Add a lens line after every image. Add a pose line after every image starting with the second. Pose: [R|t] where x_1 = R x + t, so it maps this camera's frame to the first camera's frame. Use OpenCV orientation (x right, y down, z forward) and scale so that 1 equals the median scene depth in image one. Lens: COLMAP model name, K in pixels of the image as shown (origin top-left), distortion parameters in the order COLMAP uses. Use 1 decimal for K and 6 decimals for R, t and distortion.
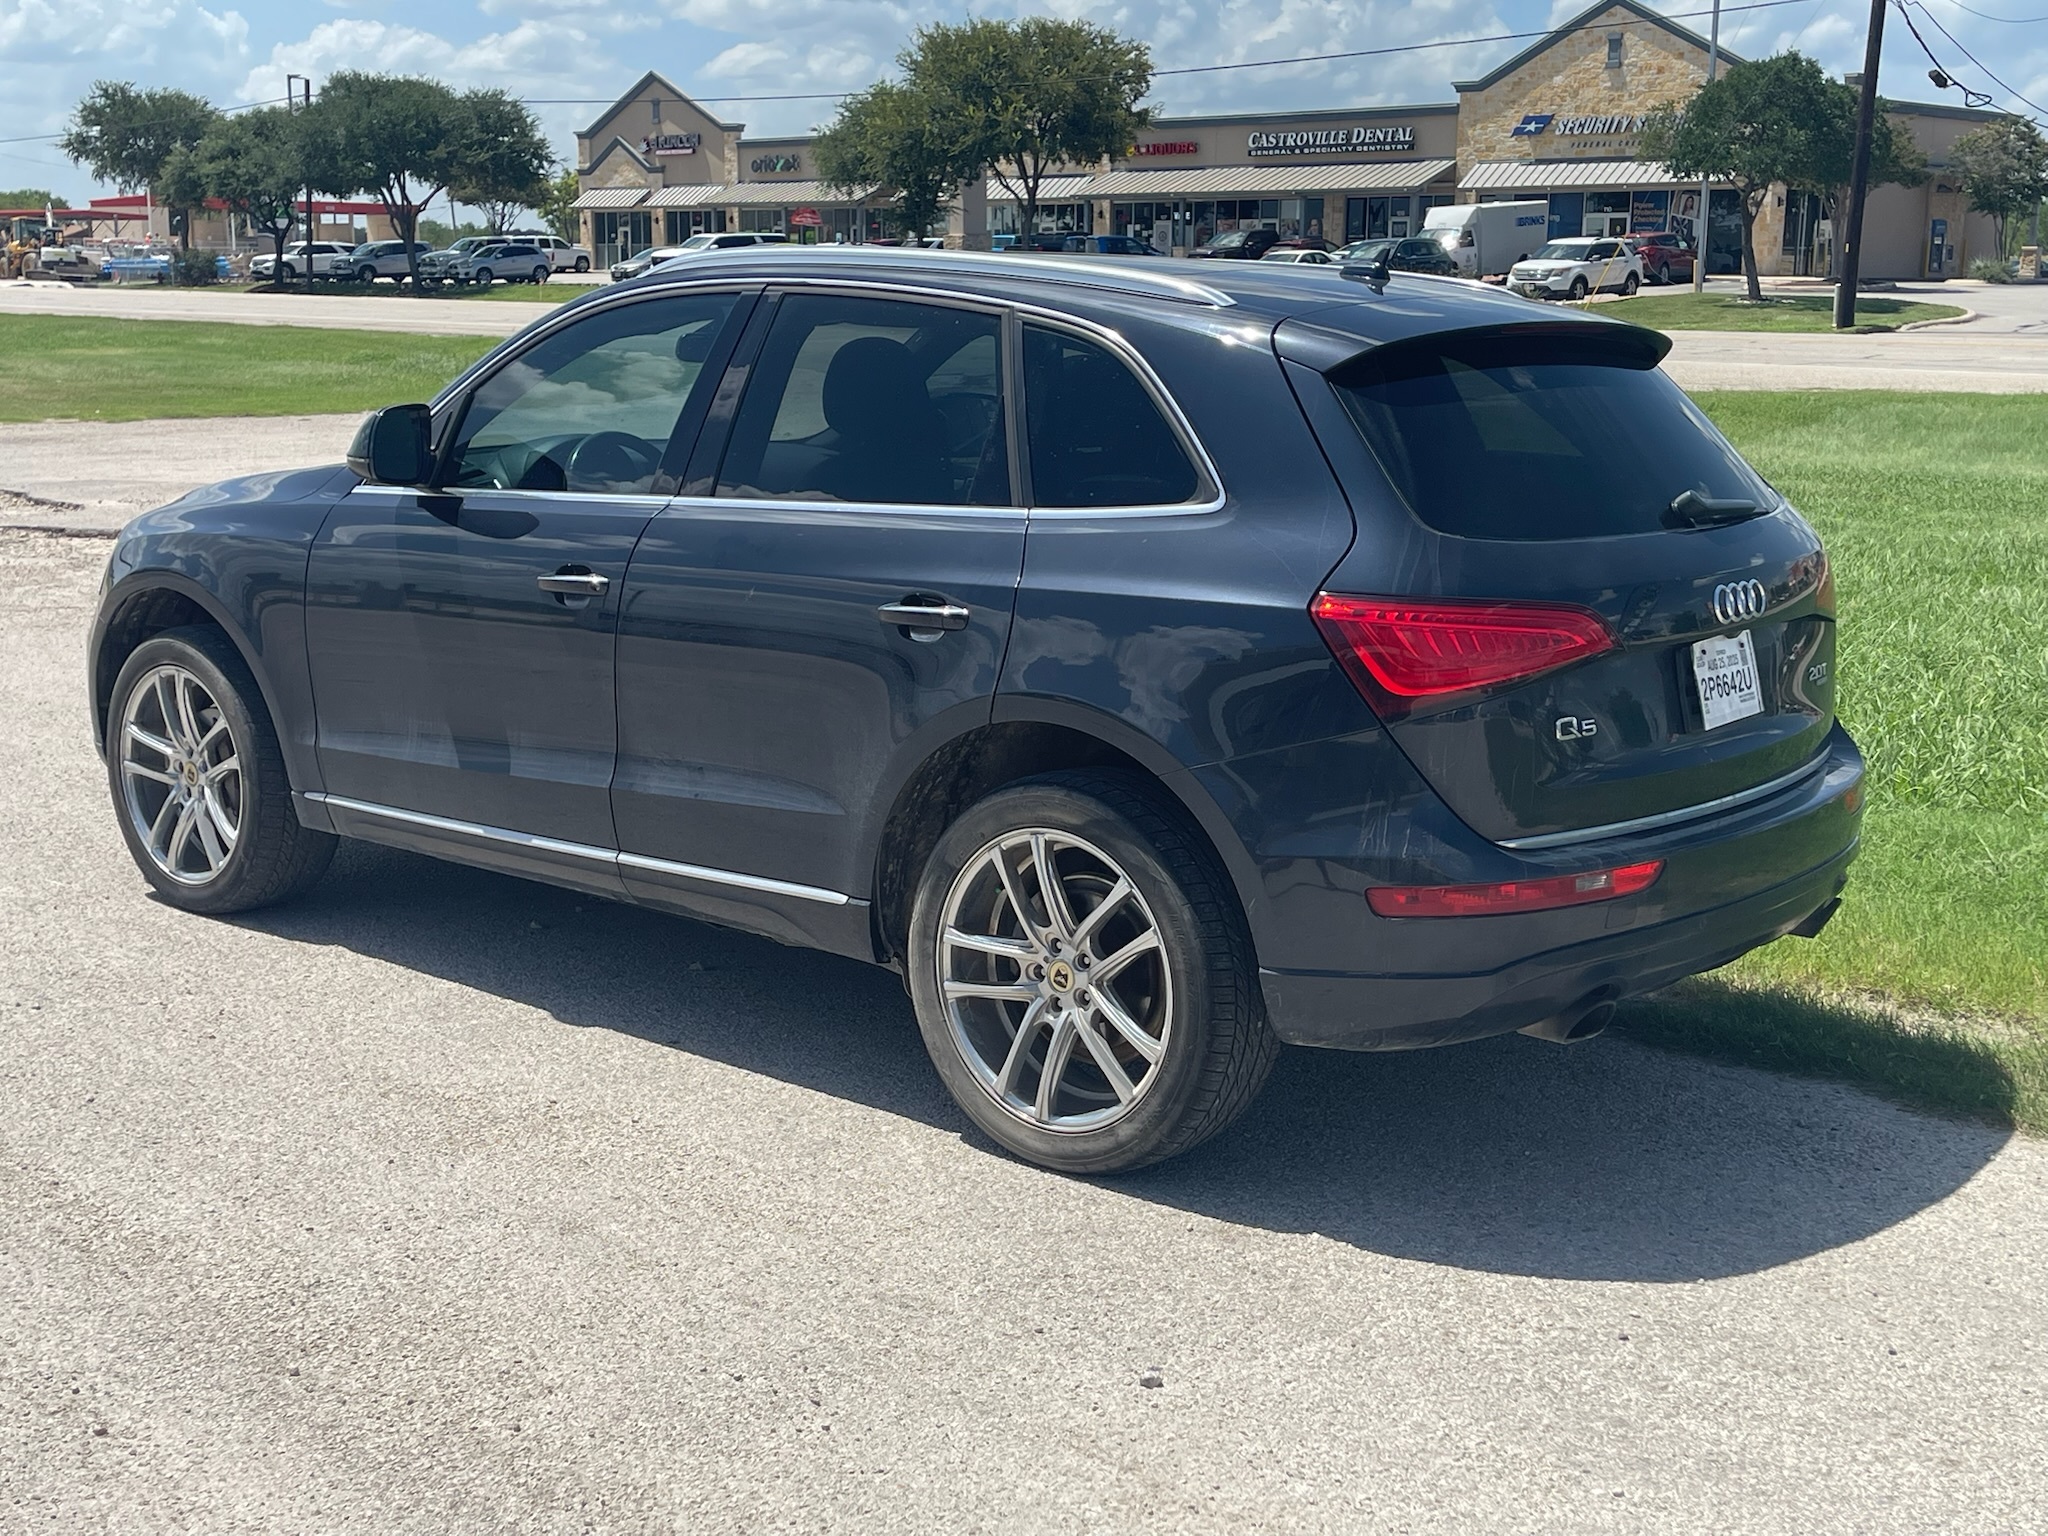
lens RADIAL K [[2412.9, 0, 1024.0], [0, 2412.9, 768.0], [0, 0, 1]] dist [0.037164, -0.040183]
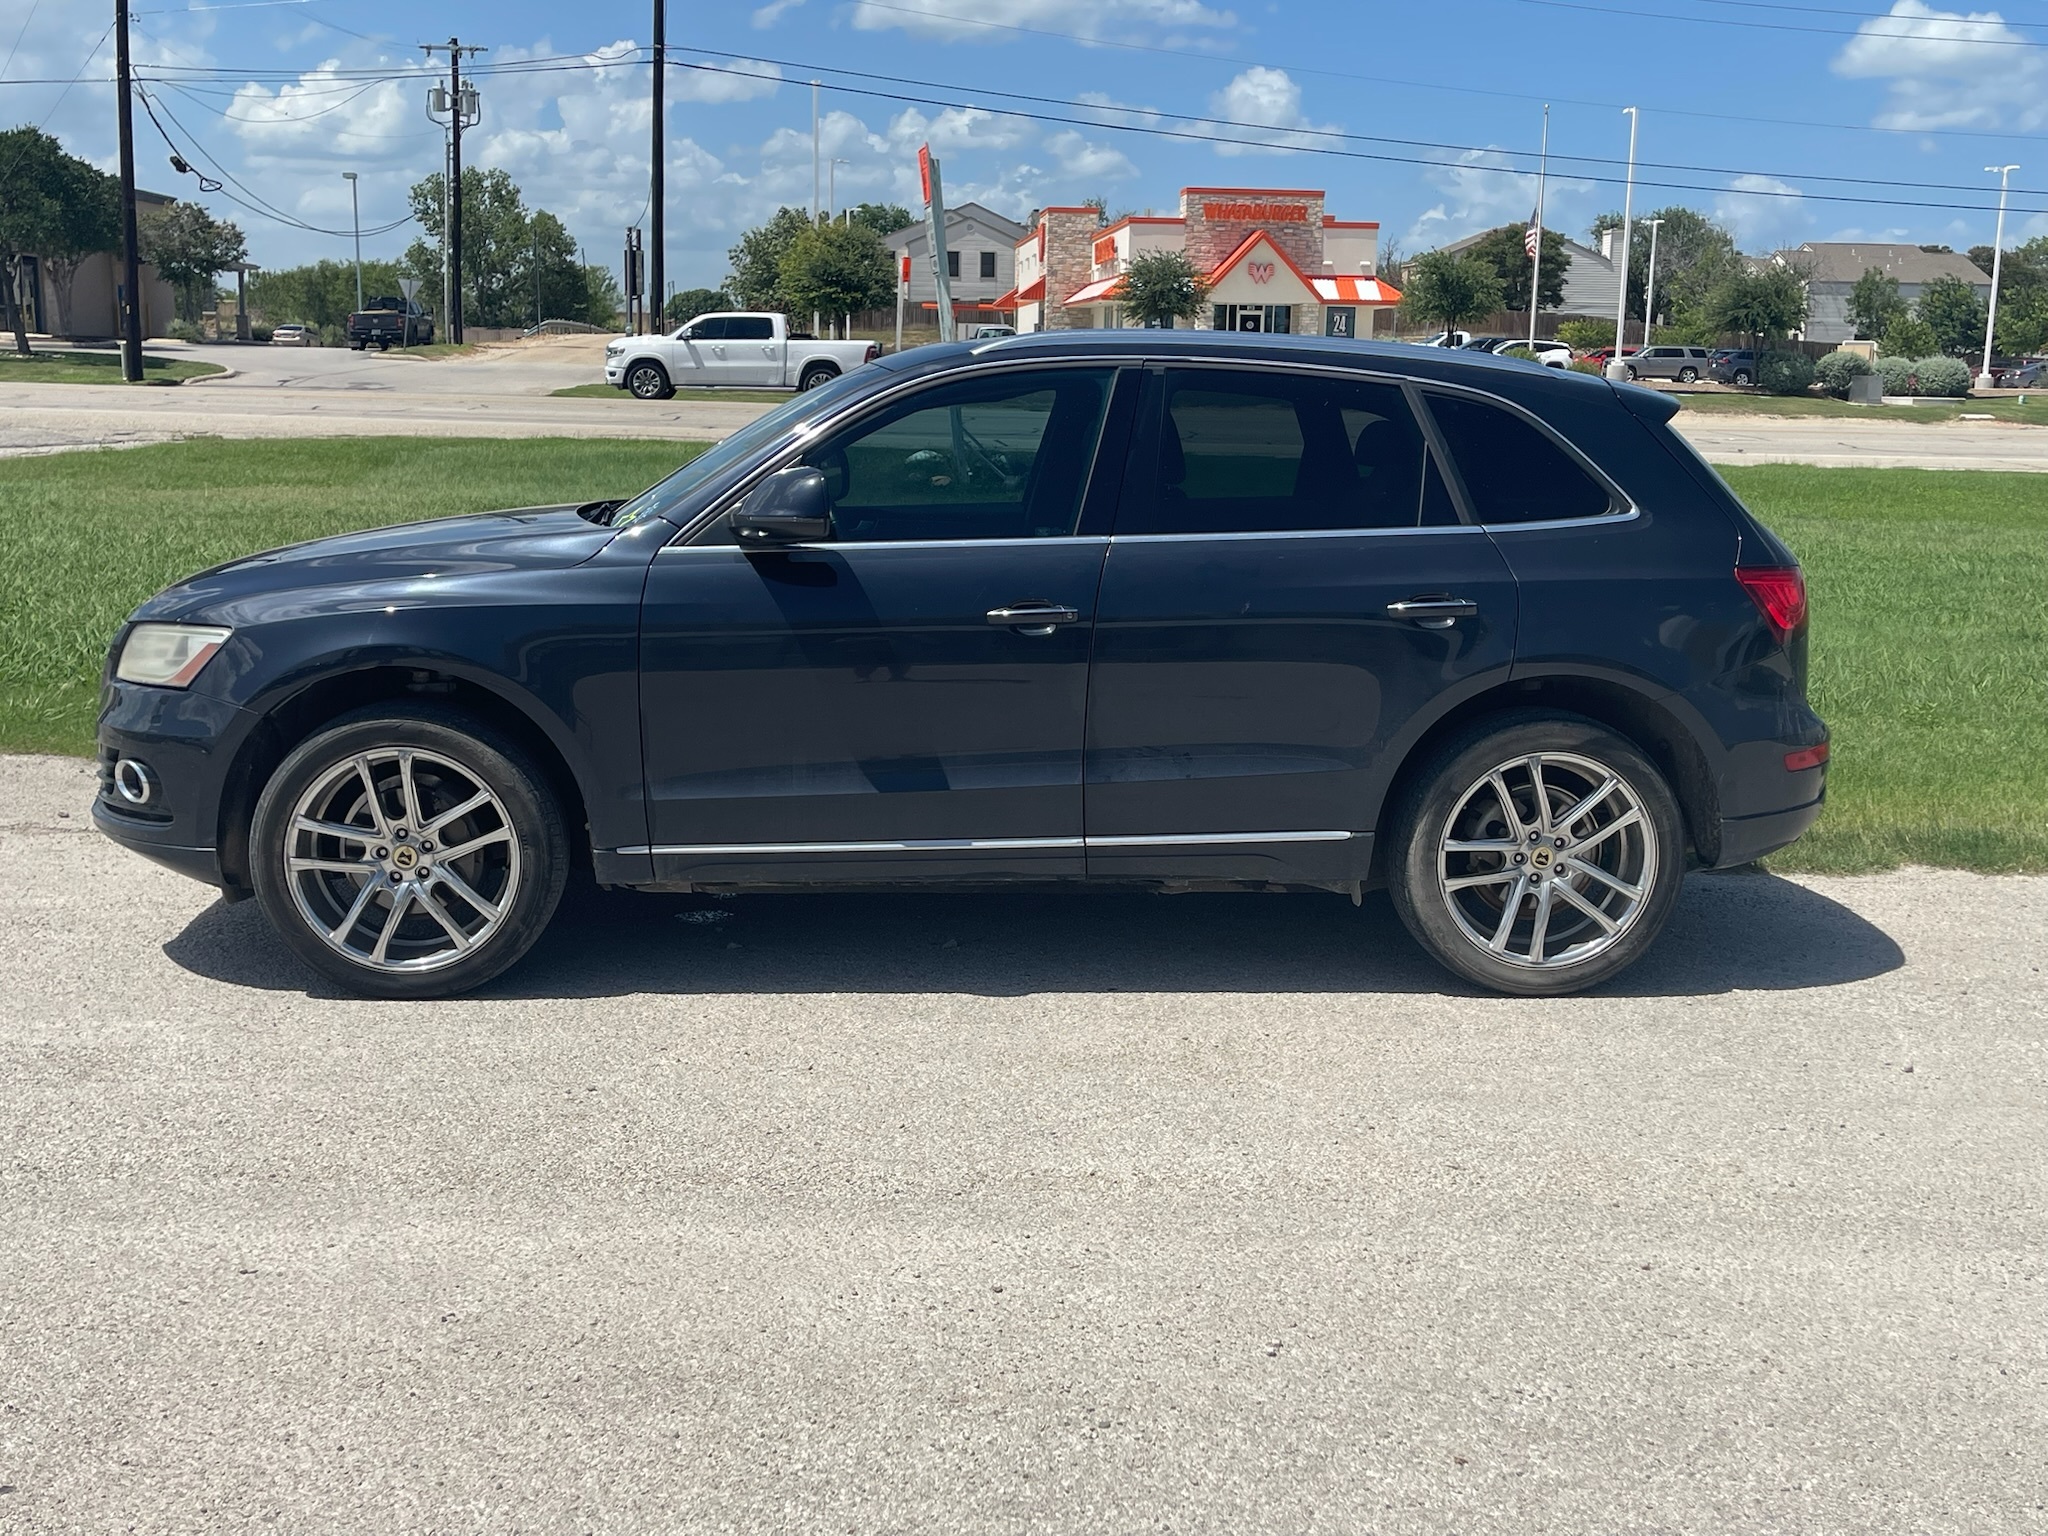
lens RADIAL K [[2114.1, 0, 1024.0], [0, 2114.1, 768.0], [0, 0, 1]] dist [0.020344, -0.018996]
pose [[0.728107, -0.122335, 0.674459, -0.889488], [0.121801, 0.991377, 0.048329, -0.053038], [-0.674556, 0.046961, 0.736729, 0.255344]]
